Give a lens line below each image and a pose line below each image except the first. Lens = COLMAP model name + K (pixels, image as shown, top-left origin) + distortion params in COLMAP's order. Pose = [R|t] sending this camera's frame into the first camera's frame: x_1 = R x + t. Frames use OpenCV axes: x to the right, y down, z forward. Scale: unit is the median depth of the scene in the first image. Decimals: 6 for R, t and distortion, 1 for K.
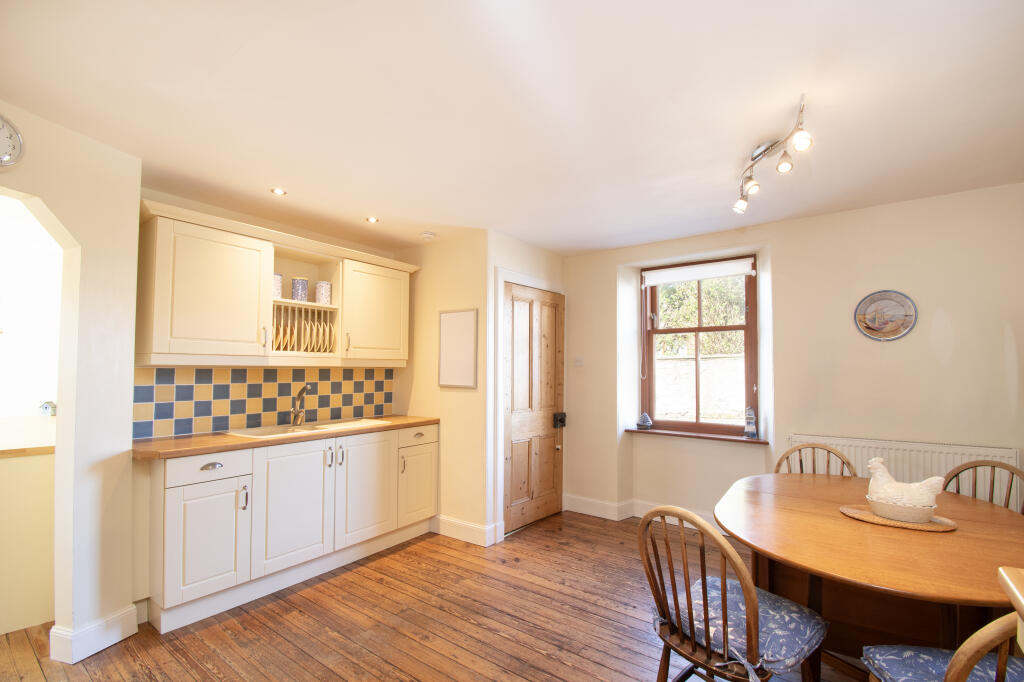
lens RADIAL K [[448.8, 0, 511.0], [0, 448.8, 355.9], [0, 0, 1]] dist [-0.000314, -0.000141]
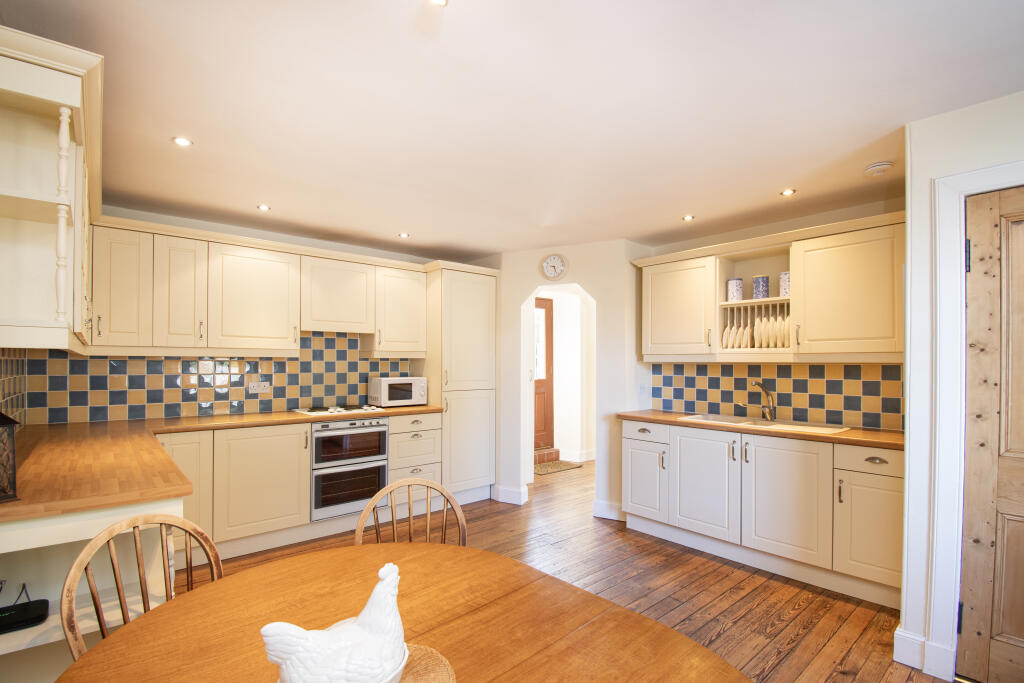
lens RADIAL K [[464.4, 0, 514.8], [0, 464.4, 359.8], [0, 0, 1]] dist [-0.023669, -0.000739]
pose [[-0.193676, -0.007070, -0.981040, 0.715087], [0.026824, 0.999562, -0.012499, 0.016683], [0.980699, -0.028736, -0.193401, 0.701121]]
